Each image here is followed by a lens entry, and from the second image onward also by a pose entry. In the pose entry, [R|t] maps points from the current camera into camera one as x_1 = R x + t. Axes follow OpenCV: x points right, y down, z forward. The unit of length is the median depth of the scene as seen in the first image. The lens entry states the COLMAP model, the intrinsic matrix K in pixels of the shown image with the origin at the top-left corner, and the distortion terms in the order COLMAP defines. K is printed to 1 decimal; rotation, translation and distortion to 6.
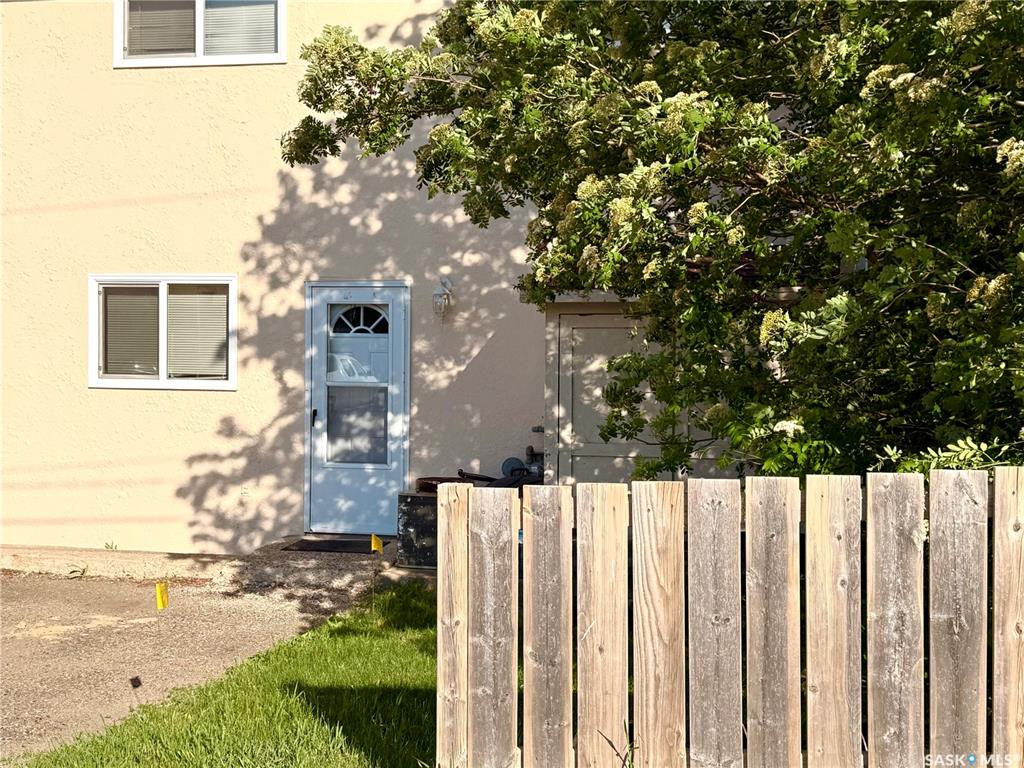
lens RADIAL K [[1318.2, 0, 509.3], [0, 1318.2, 381.3], [0, 0, 1]] dist [0.125456, 0.000000]
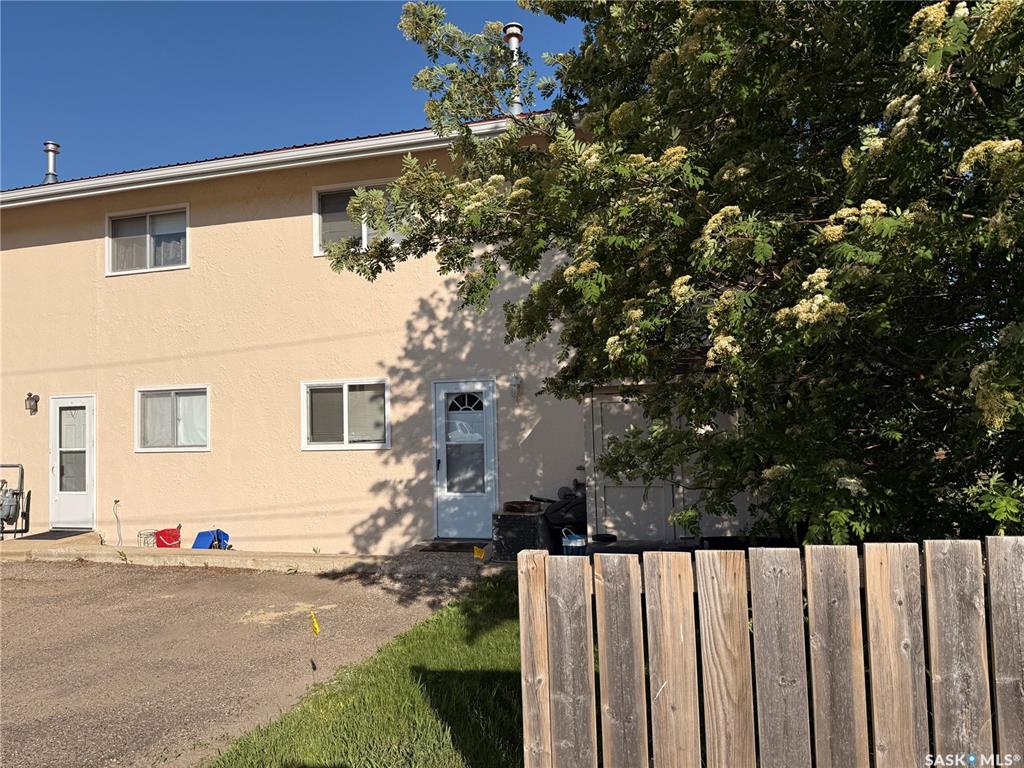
lens RADIAL K [[712.6, 0, 511.3], [0, 712.6, 385.0], [0, 0, 1]] dist [-0.003589, -0.001285]
pose [[0.997624, -0.037754, -0.057626, -0.019505], [0.033991, 0.997310, -0.064943, -0.027604], [0.059923, 0.062830, 0.996224, 0.397466]]
